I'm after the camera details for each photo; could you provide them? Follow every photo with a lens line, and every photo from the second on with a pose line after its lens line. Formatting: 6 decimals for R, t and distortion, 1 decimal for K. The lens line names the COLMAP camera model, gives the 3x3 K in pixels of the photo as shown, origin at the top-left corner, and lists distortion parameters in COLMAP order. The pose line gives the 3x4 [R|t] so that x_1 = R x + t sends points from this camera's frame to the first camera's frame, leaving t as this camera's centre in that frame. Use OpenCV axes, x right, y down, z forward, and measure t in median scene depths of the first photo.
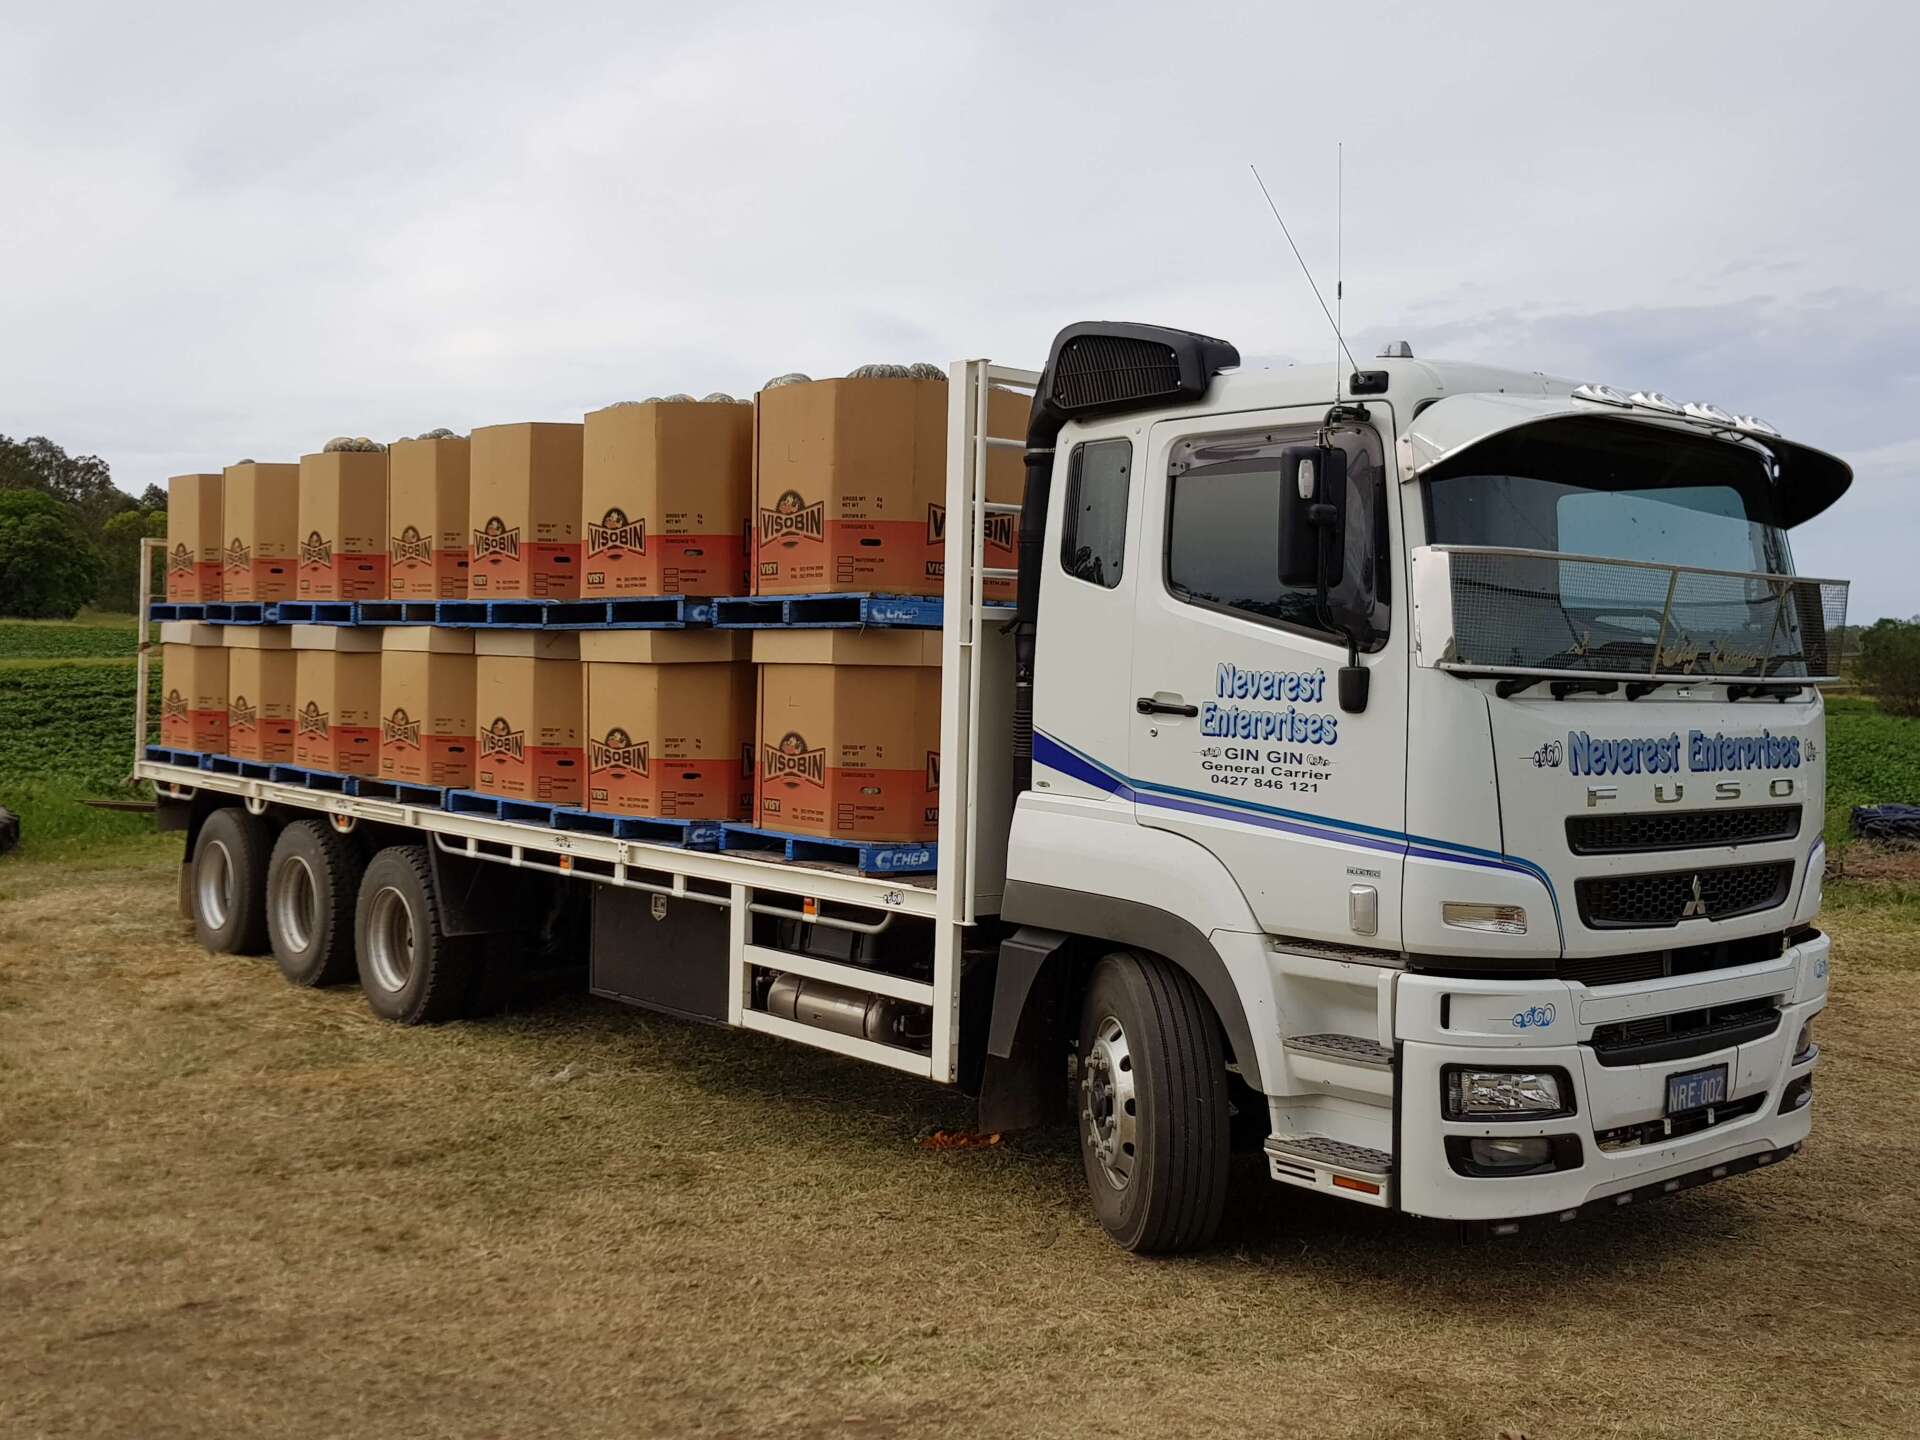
lens RADIAL K [[1985.2, 0, 928.0], [0, 1985.2, 708.0], [0, 0, 1]] dist [0.075309, 0.011176]
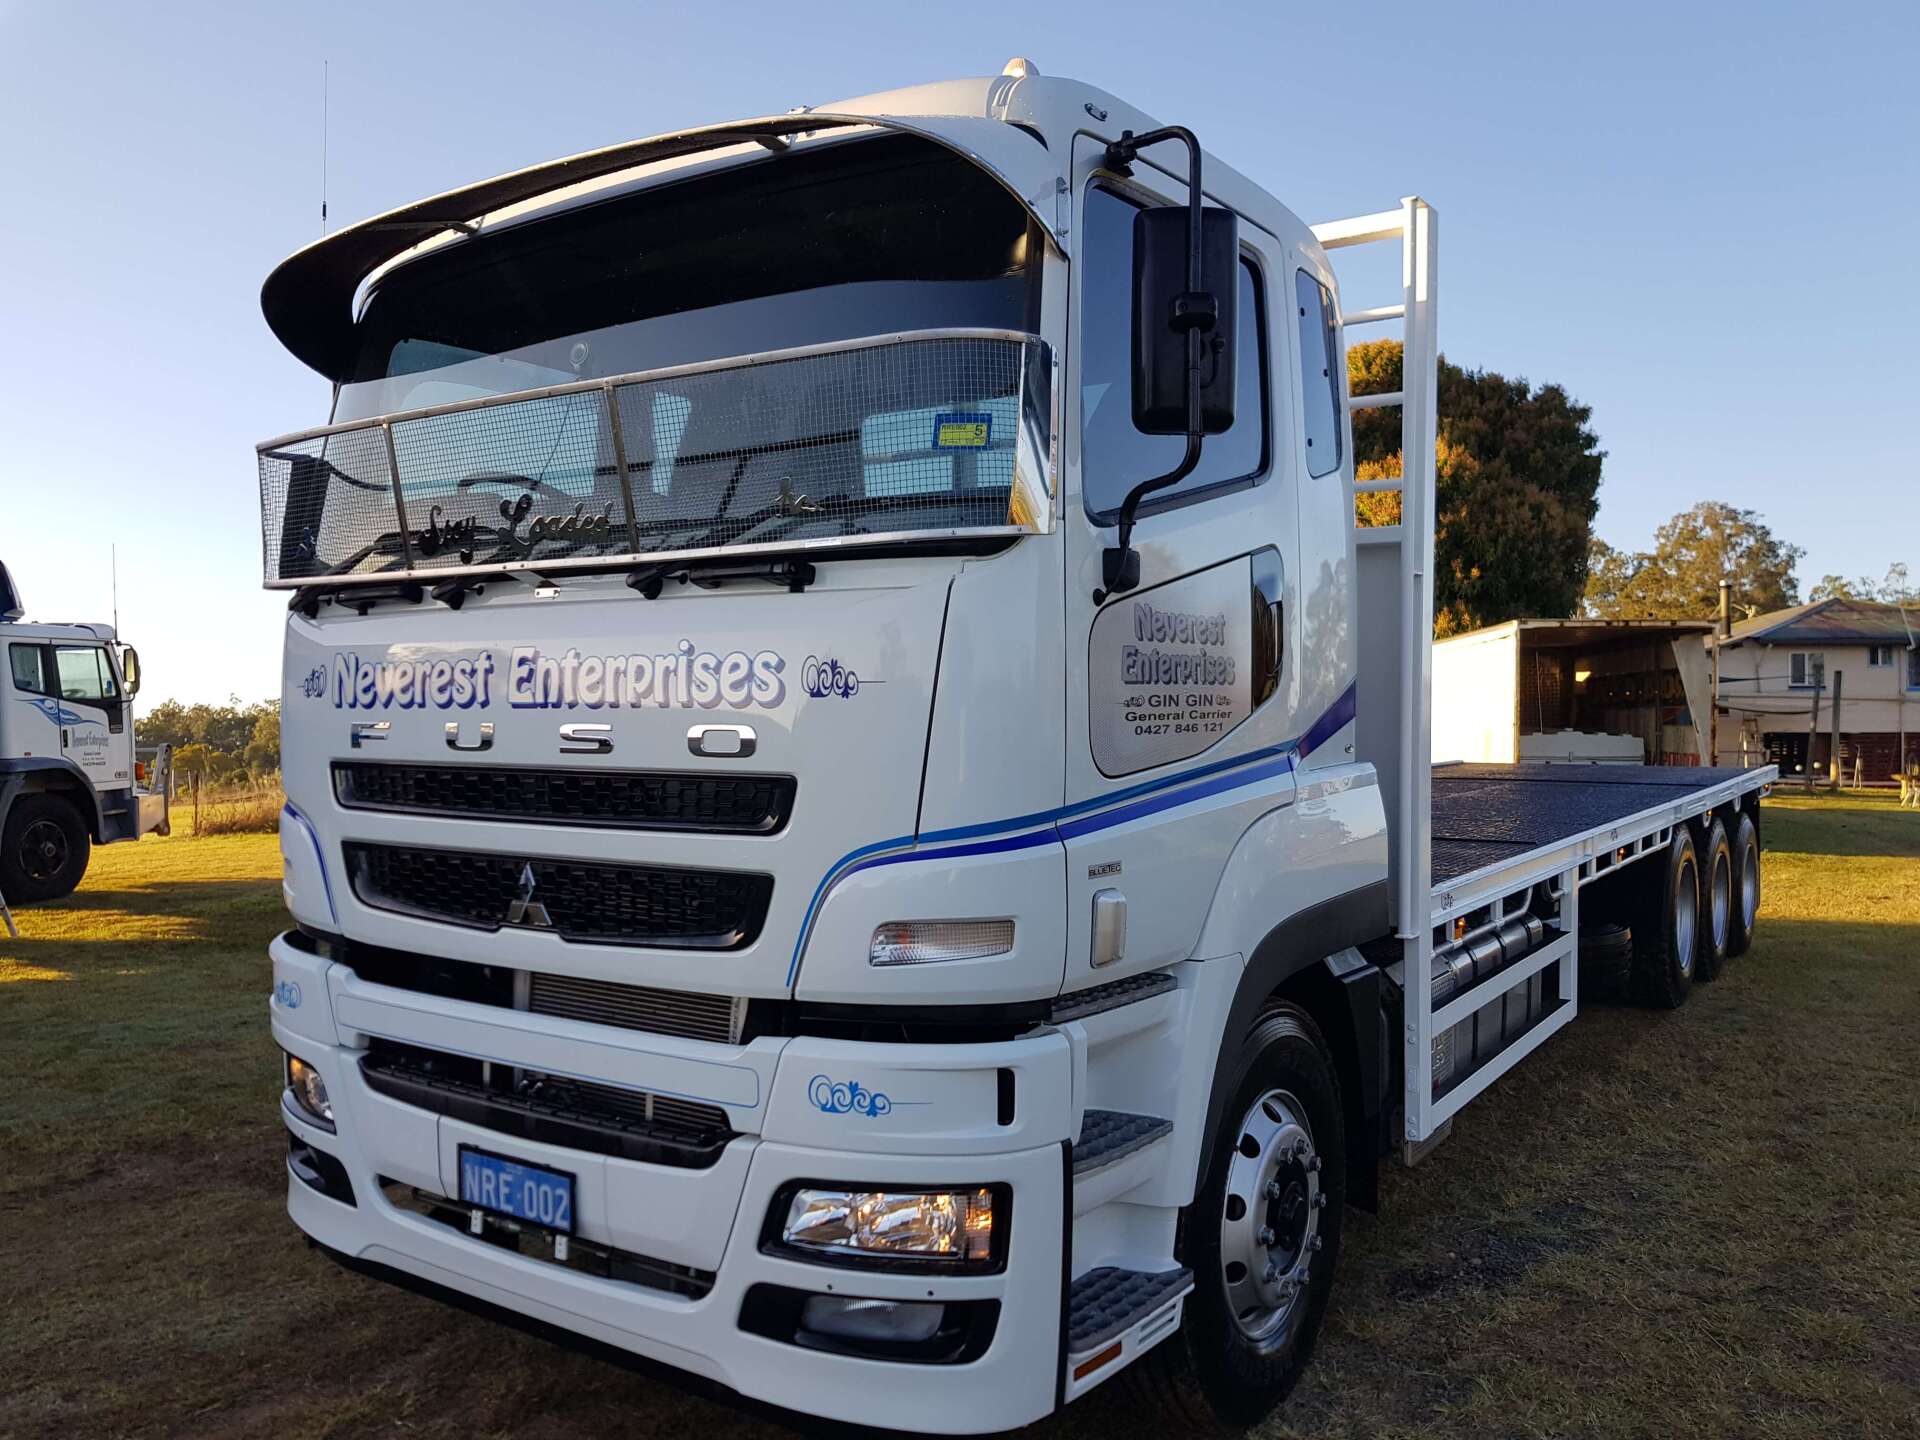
lens RADIAL K [[1489.8, 0, 922.0], [0, 1489.8, 720.4], [0, 0, 1]] dist [0.043094, -0.003855]
pose [[0.229042, -0.009913, -0.973366, 0.911825], [-0.012695, 0.999833, -0.013170, 0.041242], [0.973334, 0.015373, 0.228878, 1.034702]]
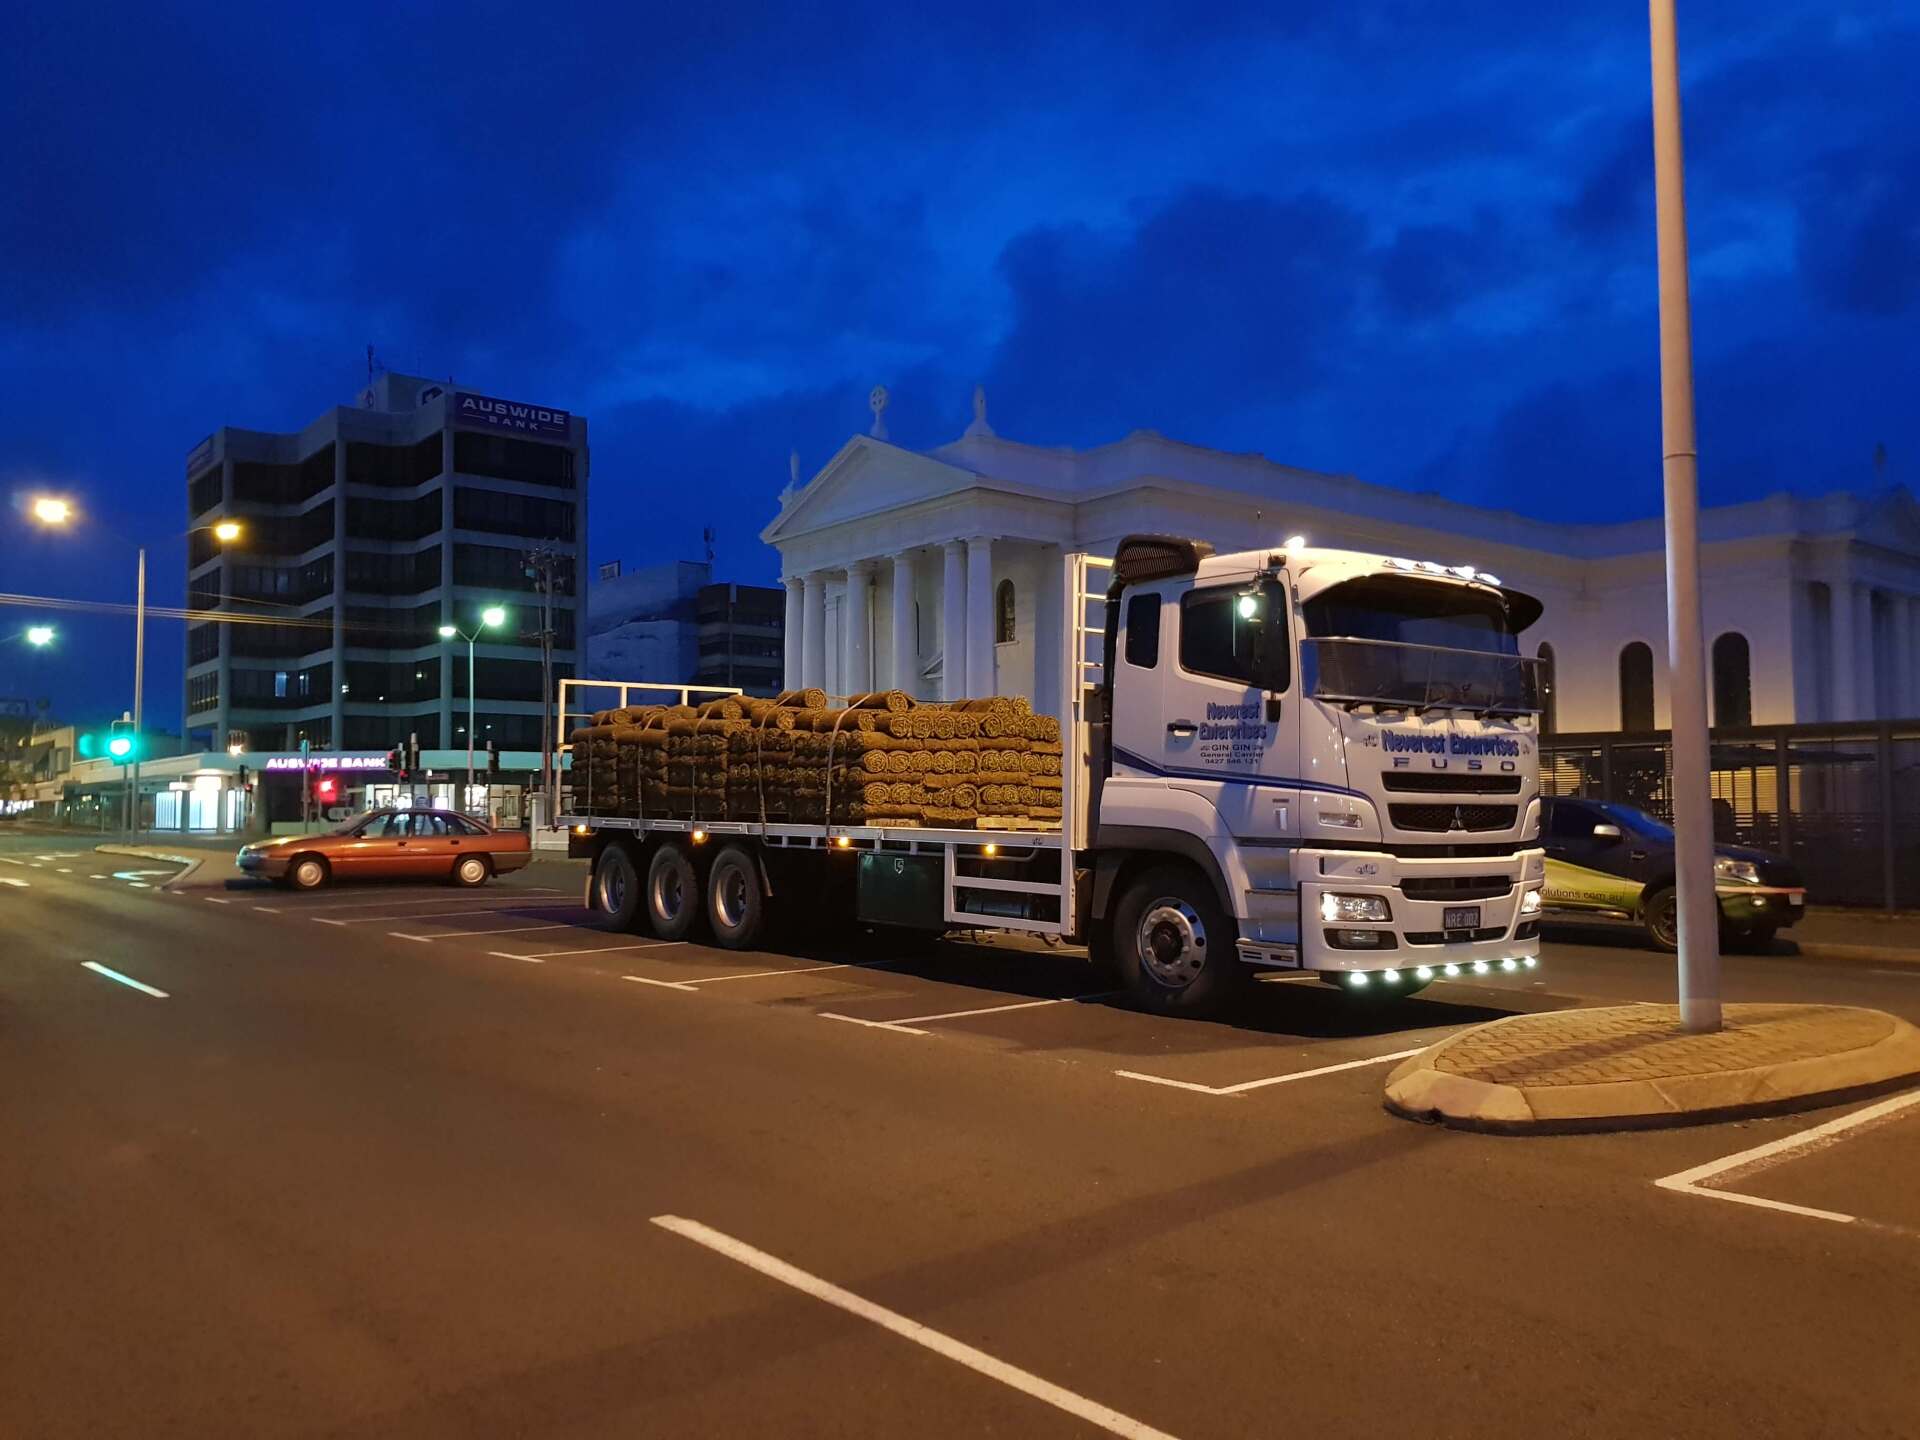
lens RADIAL K [[1489.8, 0, 922.0], [0, 1489.8, 720.4], [0, 0, 1]] dist [0.043094, -0.003855]
pose [[0.997175, -0.015563, -0.073488, -0.028378], [0.009716, 0.996807, -0.079251, 0.111517], [0.074487, 0.078313, 0.994142, -0.500128]]
